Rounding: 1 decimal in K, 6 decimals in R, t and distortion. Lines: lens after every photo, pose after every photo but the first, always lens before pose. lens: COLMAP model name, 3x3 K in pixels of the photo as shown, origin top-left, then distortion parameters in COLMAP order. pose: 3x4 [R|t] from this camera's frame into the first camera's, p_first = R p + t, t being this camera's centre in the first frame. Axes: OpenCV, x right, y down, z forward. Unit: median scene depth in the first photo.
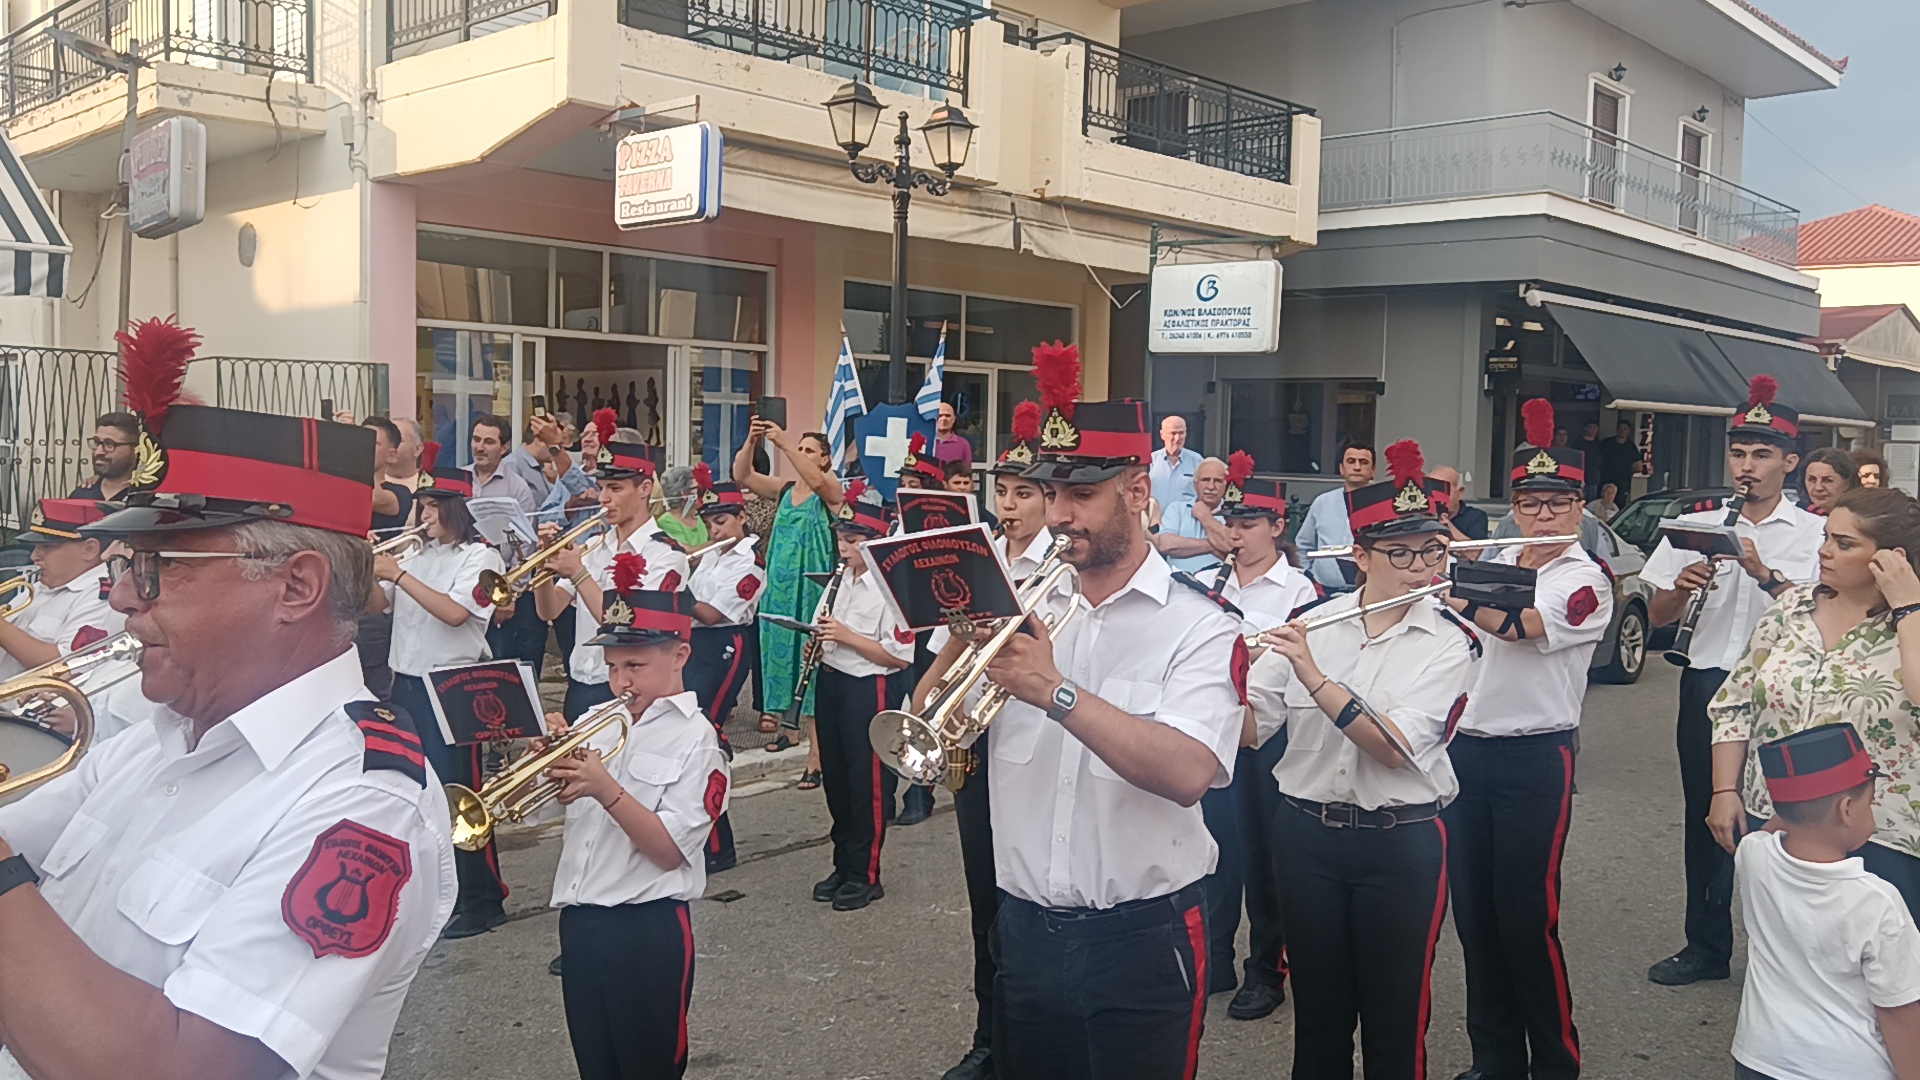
lens RADIAL K [[1571.3, 0, 964.5], [0, 1571.3, 517.0], [0, 0, 1]] dist [-0.005728, 0.005840]
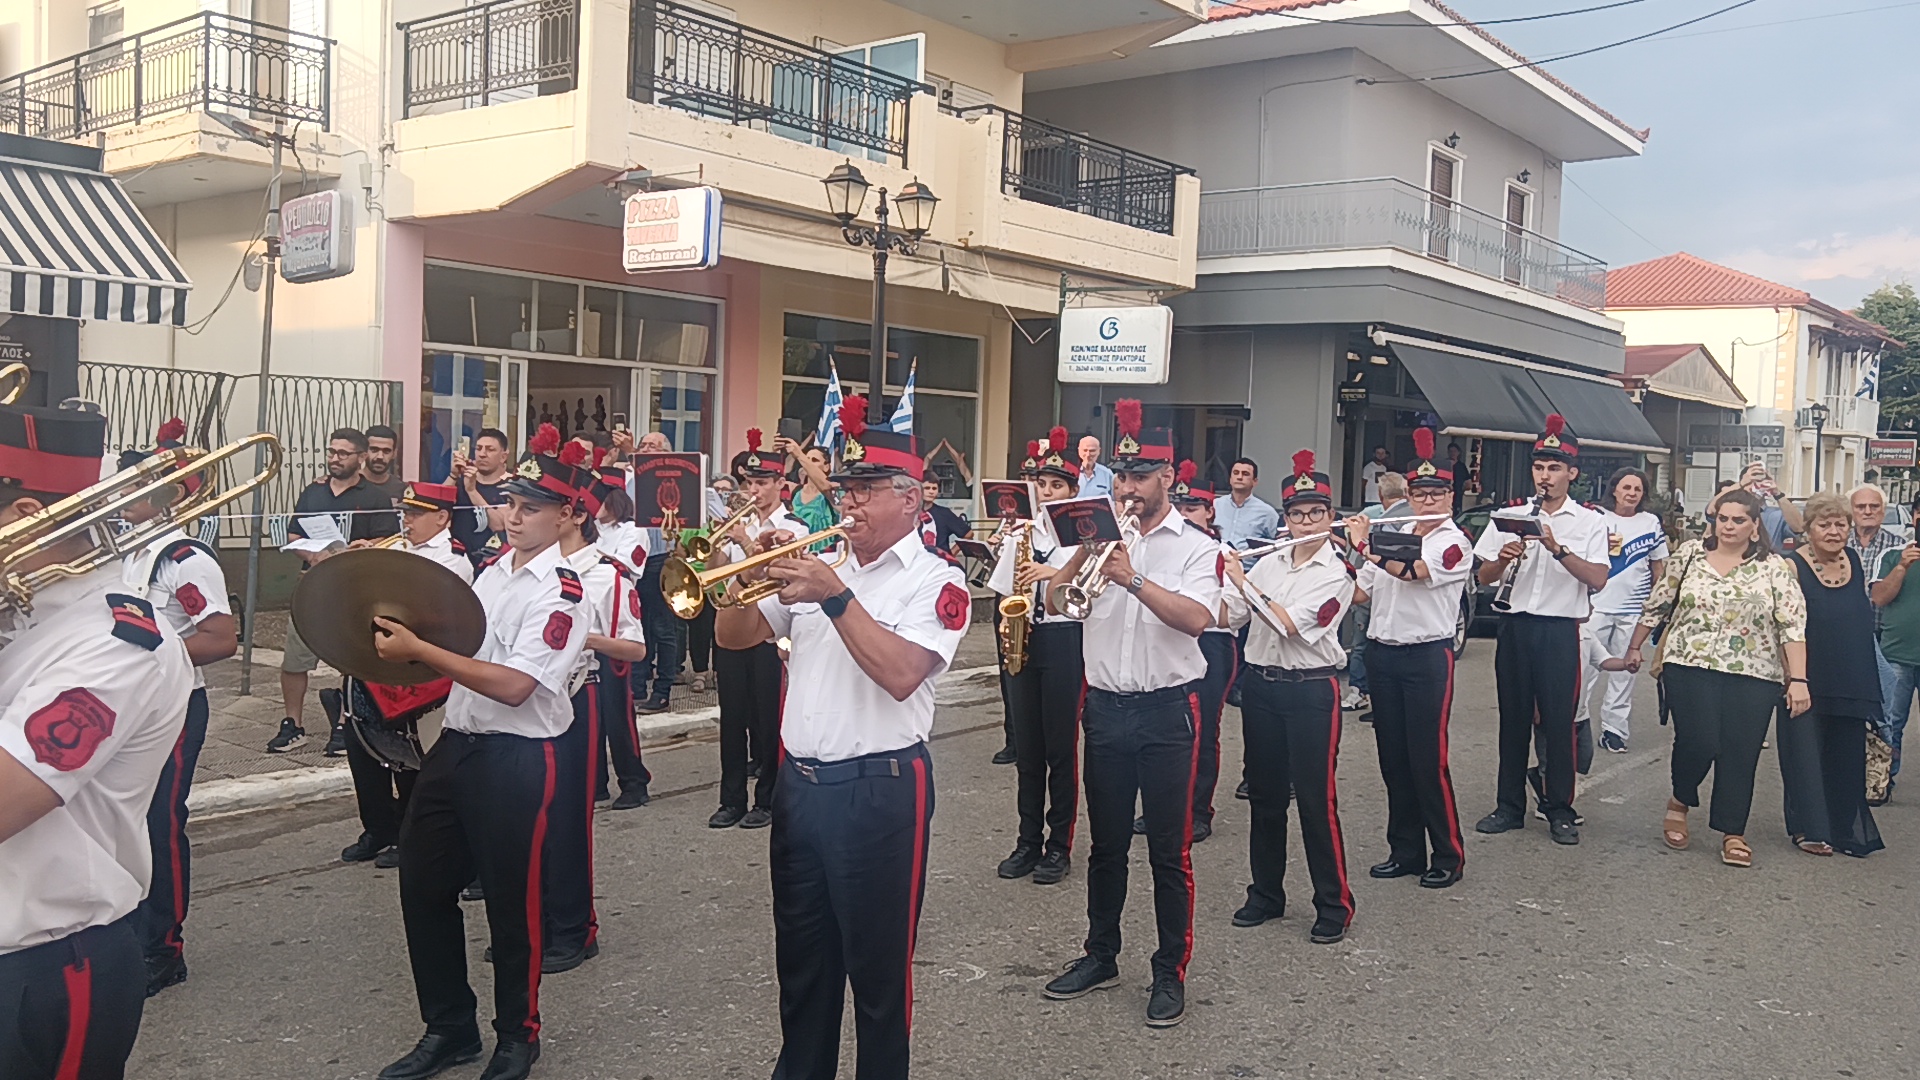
lens RADIAL K [[1561.3, 0, 971.0], [0, 1561.3, 531.1], [0, 0, 1]] dist [-0.004594, 0.001338]
pose [[0.995827, 0.007330, 0.090961, -0.055989], [-0.007156, 0.999972, -0.002237, 0.010366], [-0.090975, 0.001577, 0.995852, -0.162004]]
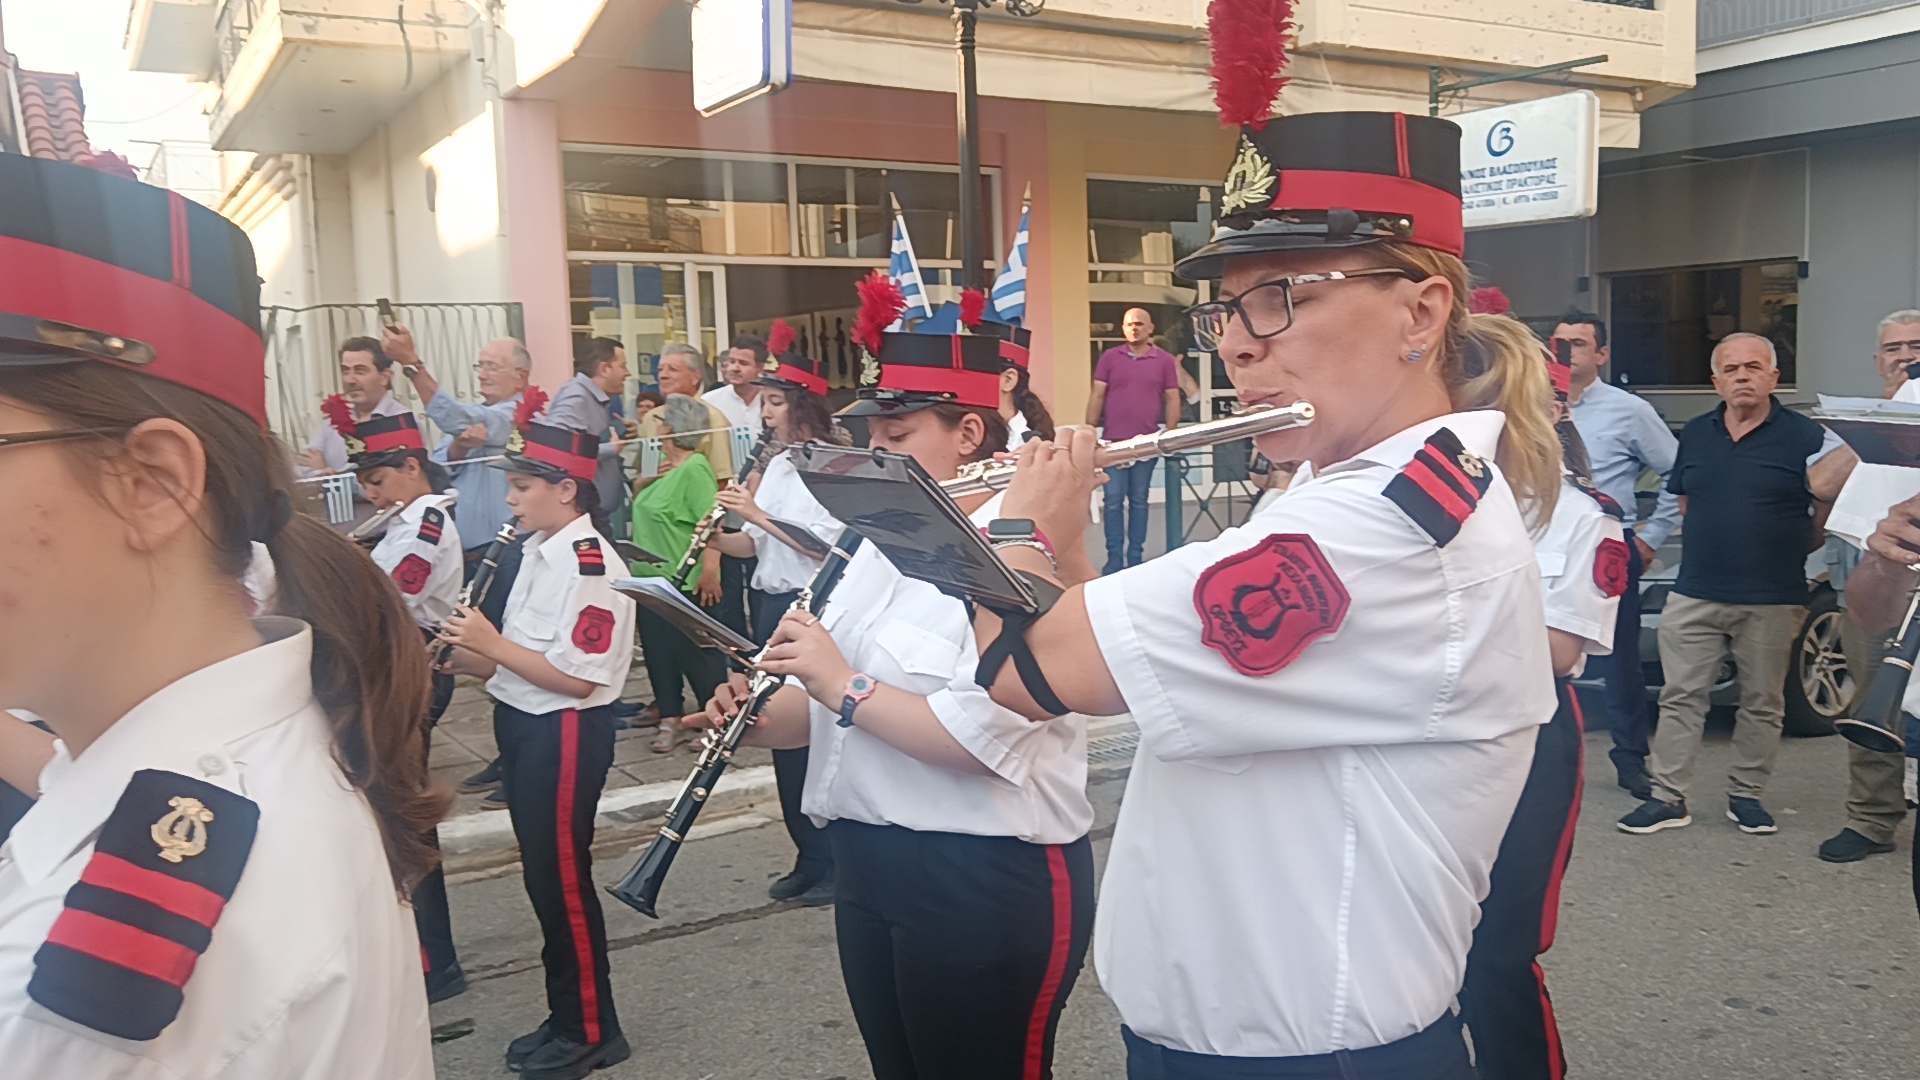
lens RADIAL K [[1567.8, 0, 977.4], [0, 1567.8, 538.9], [0, 0, 1]] dist [-0.009079, 0.001628]
pose [[0.963631, -0.022002, -0.266330, 0.111141], [0.035158, 0.998380, 0.044729, 0.005683], [0.264915, -0.052466, 0.962843, 0.195994]]
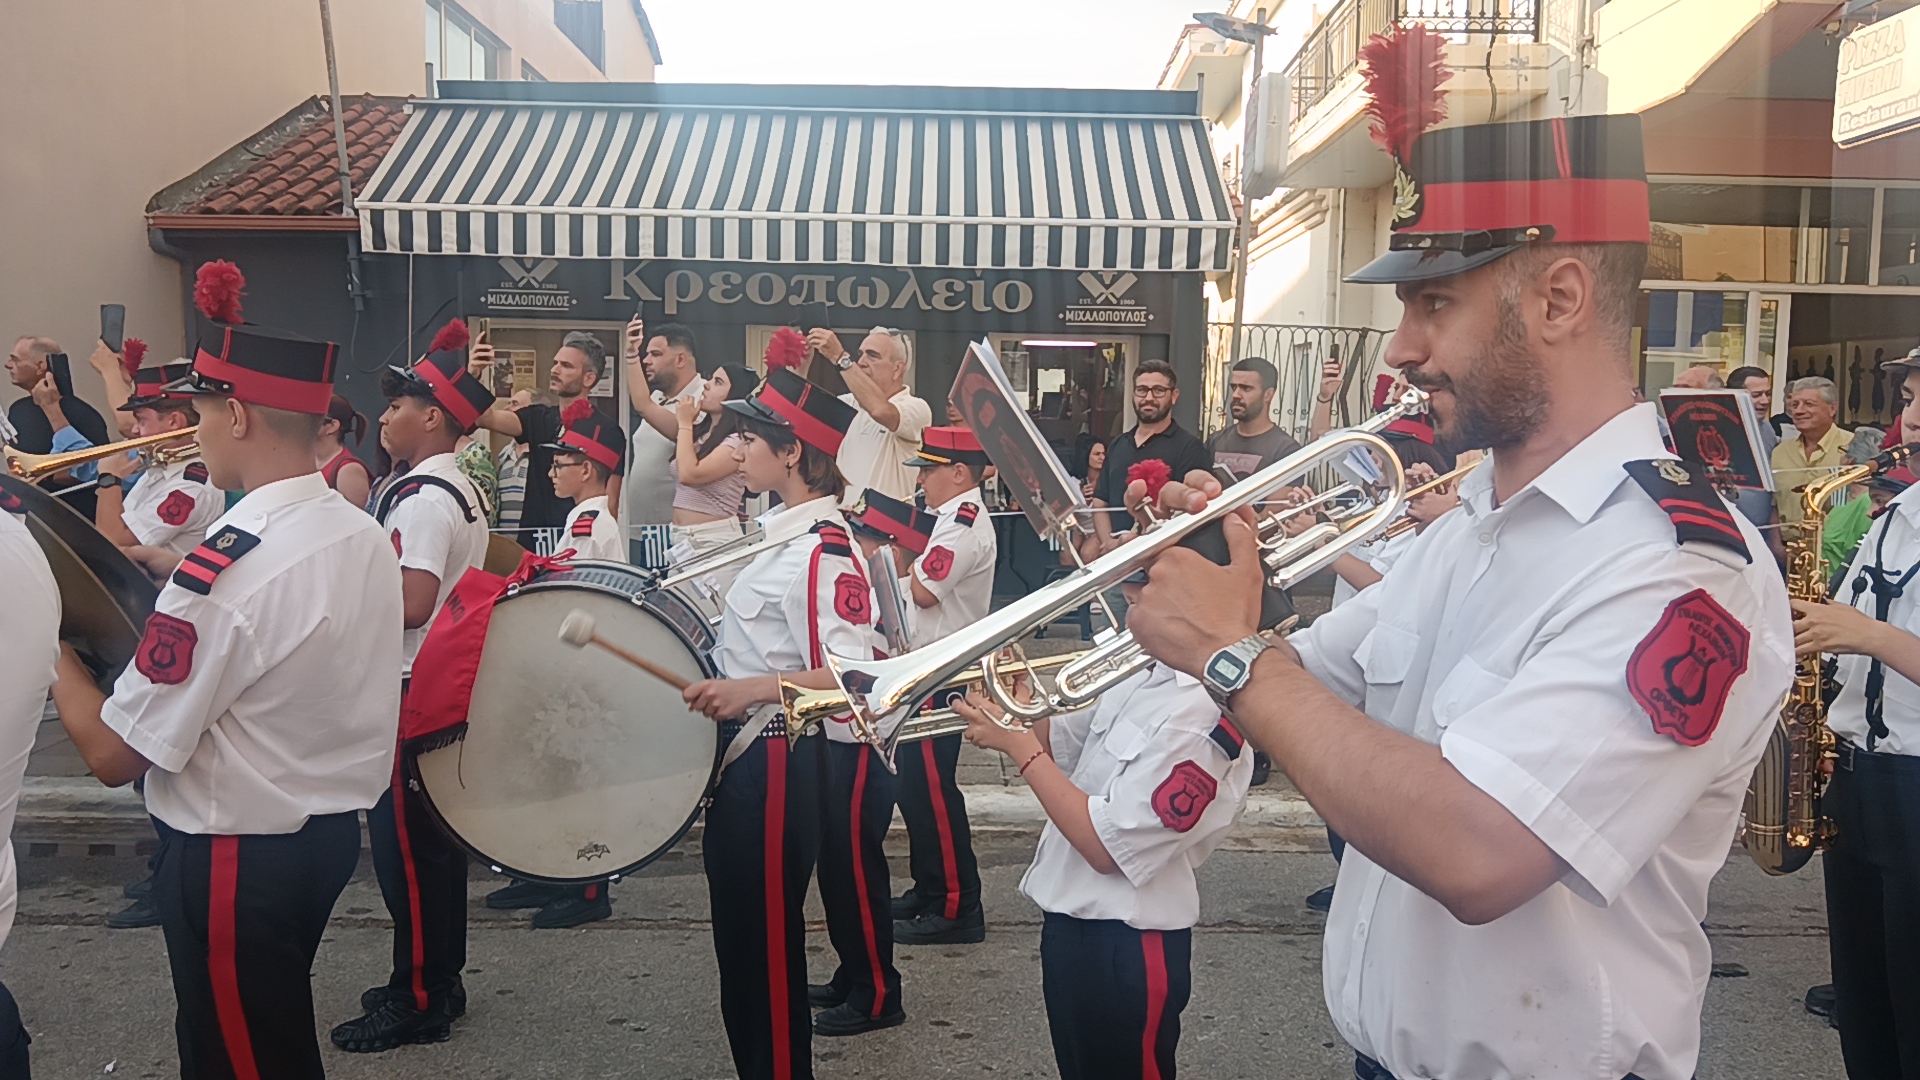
lens RADIAL K [[1575.8, 0, 957.4], [0, 1575.8, 526.0], [0, 0, 1]] dist [-0.007847, -0.000827]
pose [[0.676936, 0.048414, -0.734447, 0.066771], [-0.042987, 0.998732, 0.026215, 0.009970], [0.734785, 0.013826, 0.678159, 0.091551]]
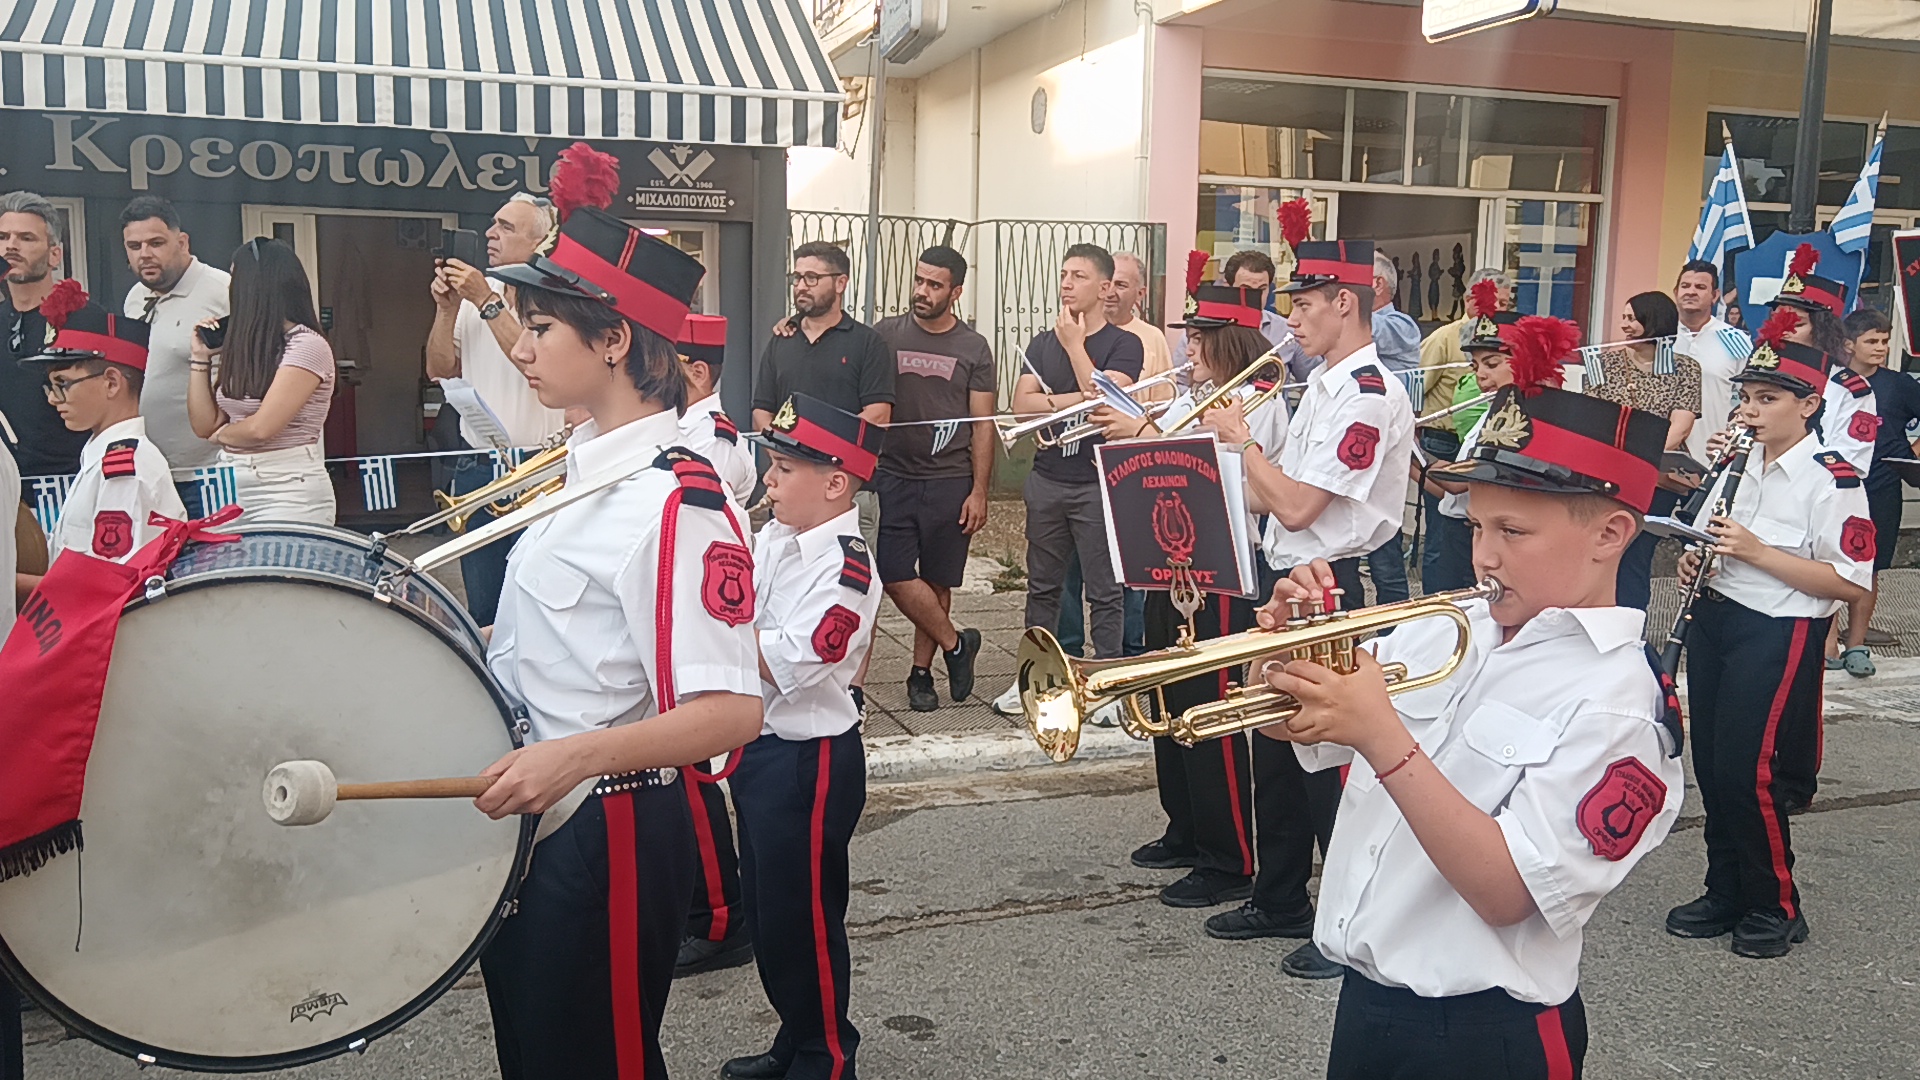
lens RADIAL K [[1566.0, 0, 960.0], [0, 1566.0, 540.0], [0, 0, 1]] dist [0.014450, -0.052029]
pose [[0.877527, 0.058352, -0.475963, -0.022614], [-0.019971, 0.996155, 0.085307, 0.011611], [0.479111, -0.065354, 0.875318, 0.117389]]
